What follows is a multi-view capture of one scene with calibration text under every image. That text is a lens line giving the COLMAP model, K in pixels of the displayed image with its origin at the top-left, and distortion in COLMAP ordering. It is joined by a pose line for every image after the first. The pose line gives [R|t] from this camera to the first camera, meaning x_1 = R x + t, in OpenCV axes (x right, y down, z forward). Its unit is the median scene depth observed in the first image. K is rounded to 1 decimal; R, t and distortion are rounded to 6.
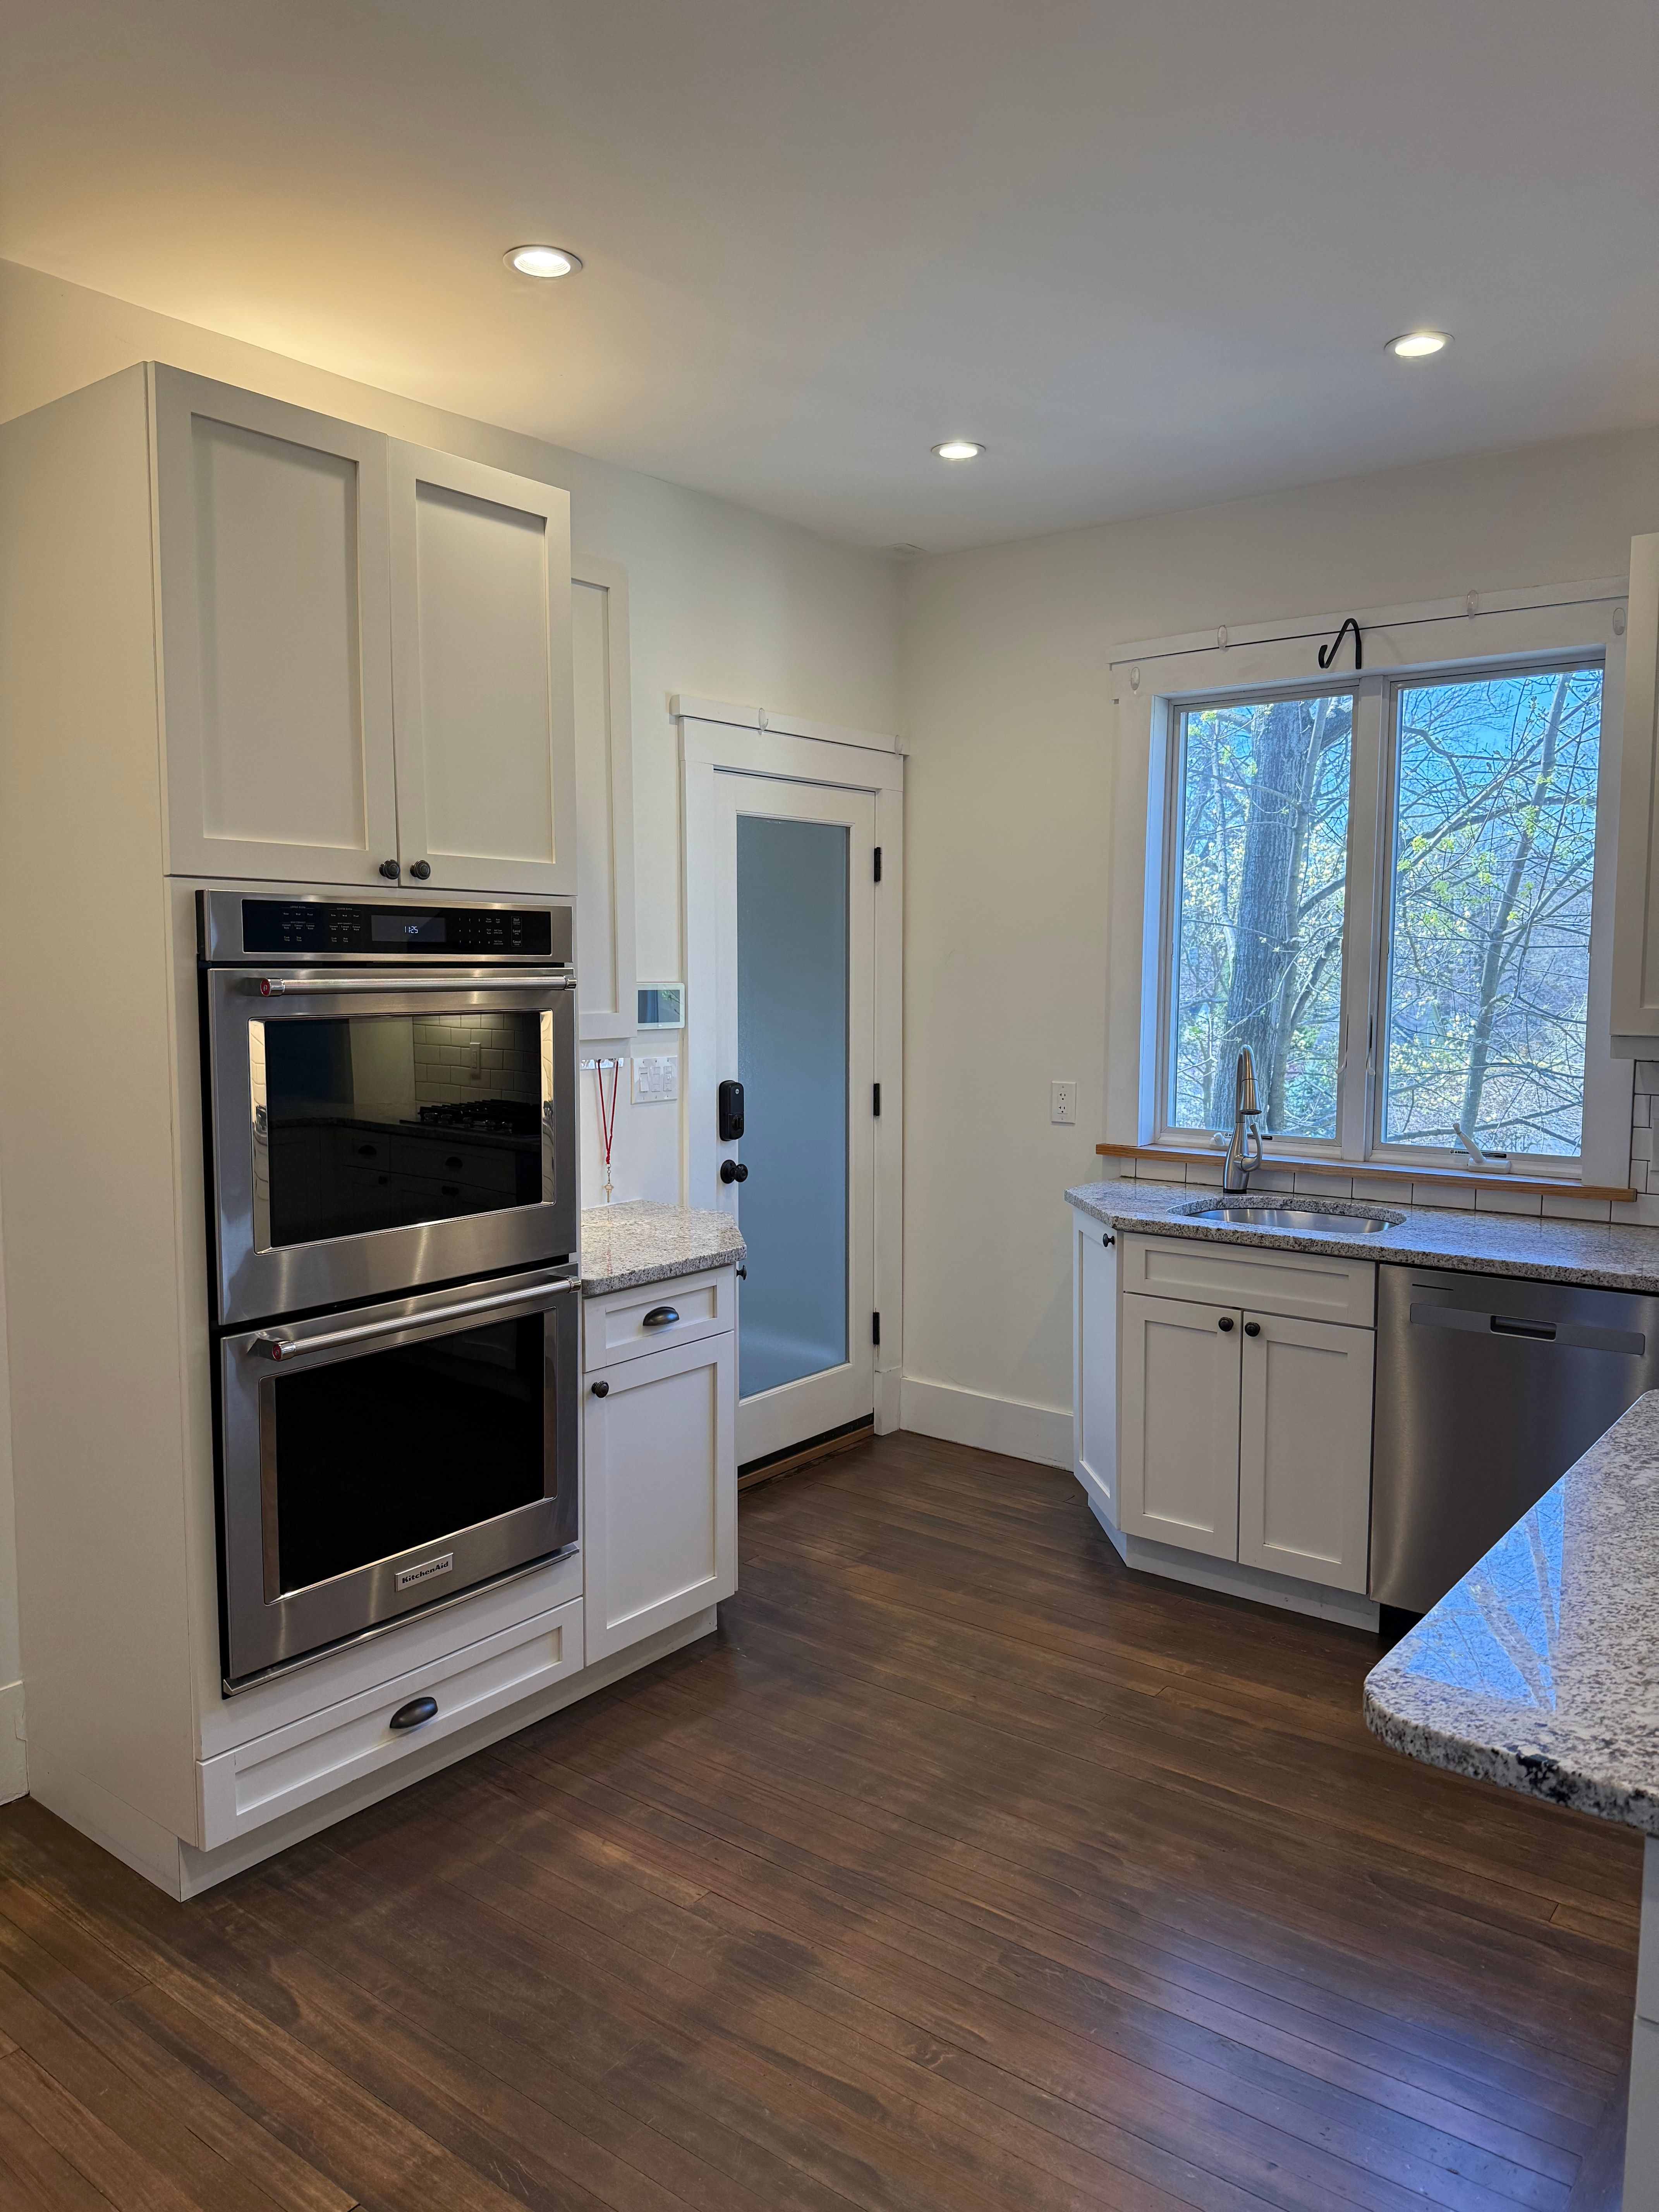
lens RADIAL K [[1566.9, 0, 829.5], [0, 1566.9, 1106.0], [0, 0, 1]] dist [0.050815, -0.063529]
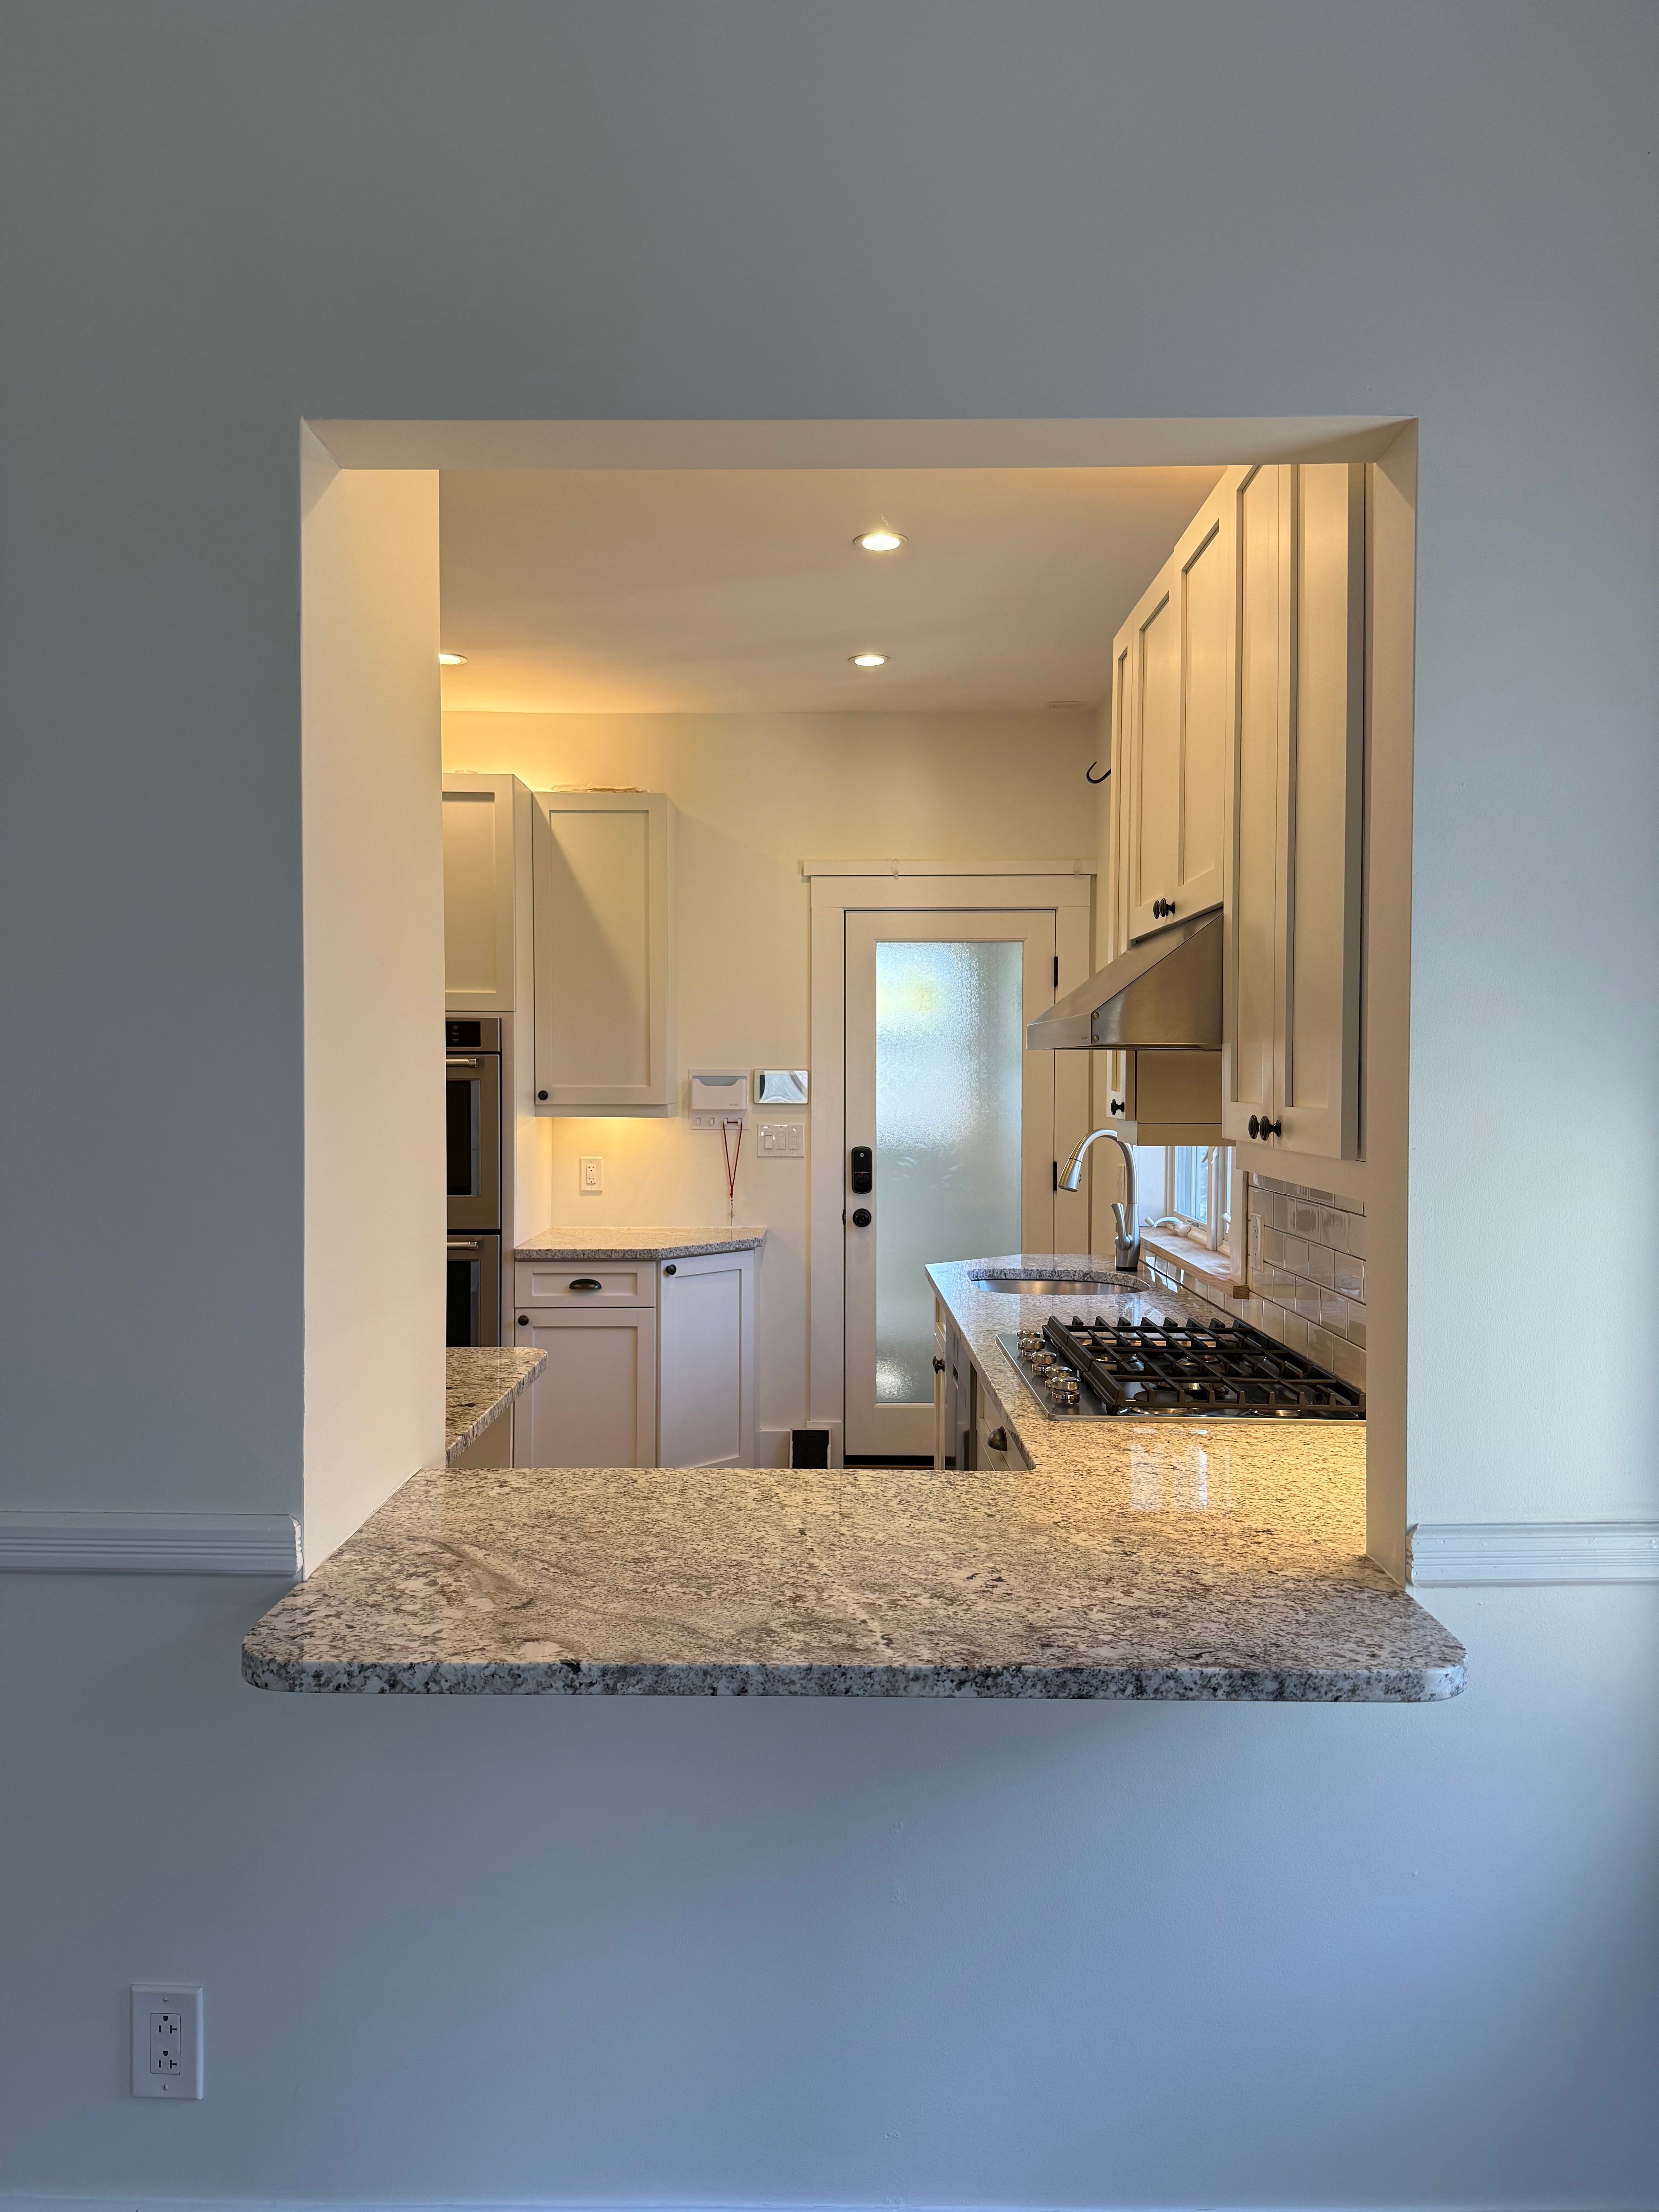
lens RADIAL K [[1547.3, 0, 823.6], [0, 1547.3, 1109.4], [0, 0, 1]] dist [0.135273, -0.232845]
pose [[0.613642, 0.018723, -0.789362, 1.131370], [-0.074044, 0.996678, -0.033920, -0.001154], [0.786105, 0.079262, 0.612990, 0.226788]]
